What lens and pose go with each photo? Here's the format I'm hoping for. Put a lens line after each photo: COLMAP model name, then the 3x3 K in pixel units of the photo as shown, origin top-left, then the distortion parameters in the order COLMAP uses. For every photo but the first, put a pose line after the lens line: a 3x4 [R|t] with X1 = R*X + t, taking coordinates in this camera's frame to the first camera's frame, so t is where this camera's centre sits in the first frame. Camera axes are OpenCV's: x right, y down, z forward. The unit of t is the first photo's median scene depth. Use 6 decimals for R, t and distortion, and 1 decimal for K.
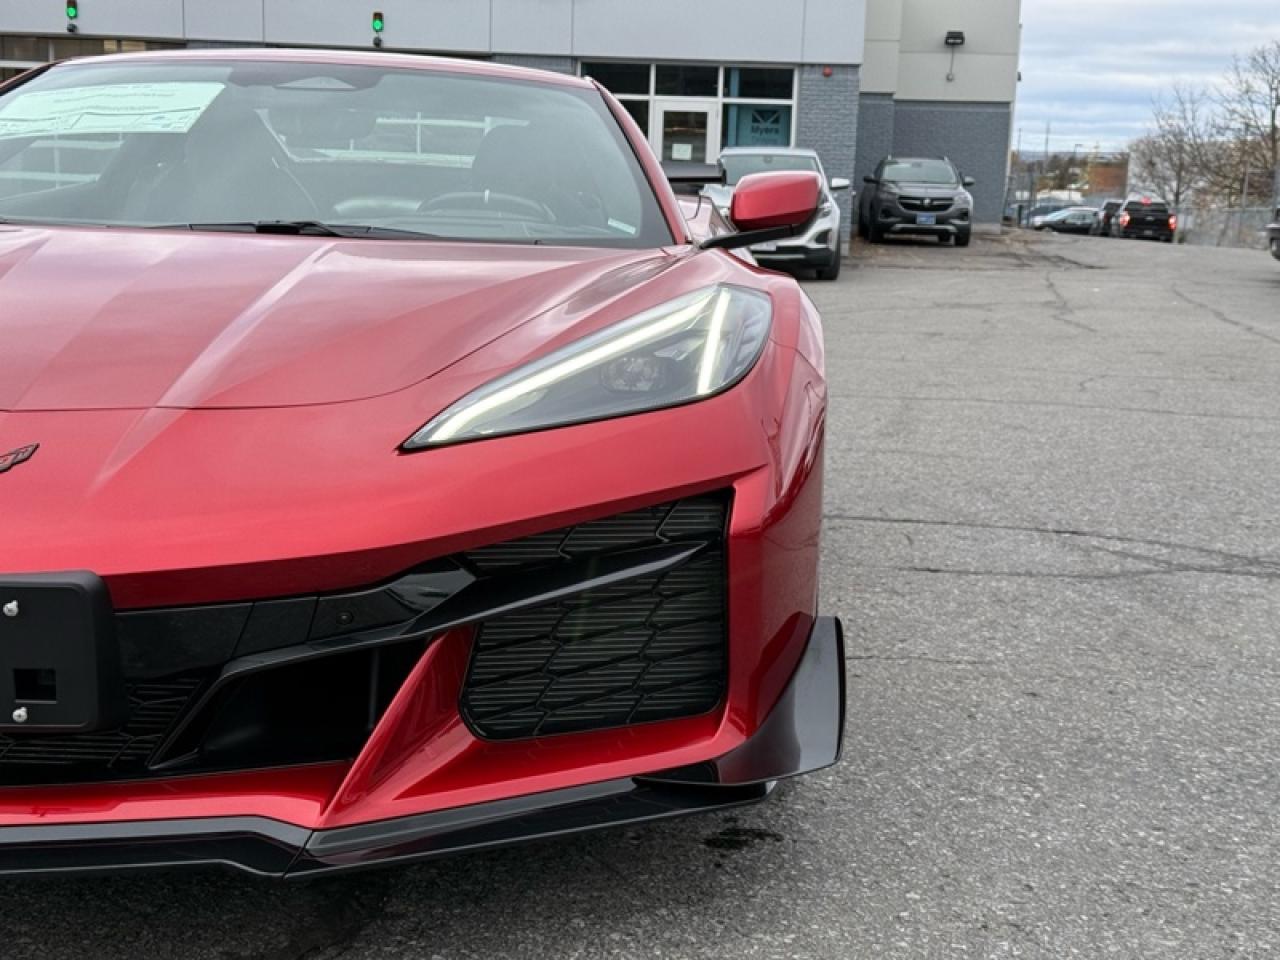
lens RADIAL K [[1782.5, 0, 644.7], [0, 1782.5, 476.1], [0, 0, 1]] dist [0.222499, -0.535279]
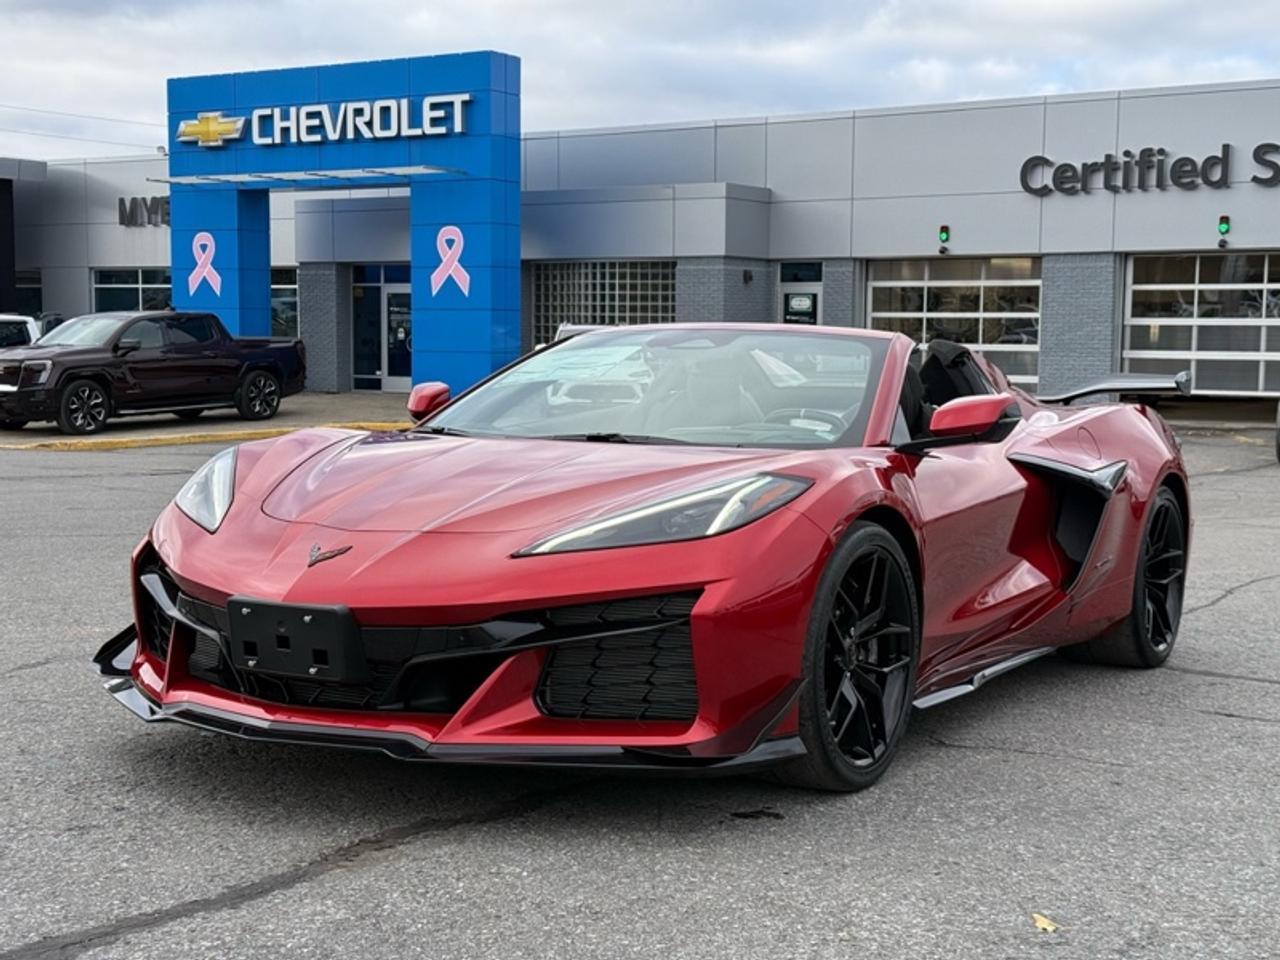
lens RADIAL K [[1782.5, 0, 644.7], [0, 1782.5, 476.1], [0, 0, 1]] dist [0.222499, -0.535279]
pose [[0.866801, 0.014356, -0.498447, 0.898032], [-0.065758, 0.994147, -0.085720, 0.051695], [0.494299, 0.107079, 0.862672, -0.557922]]
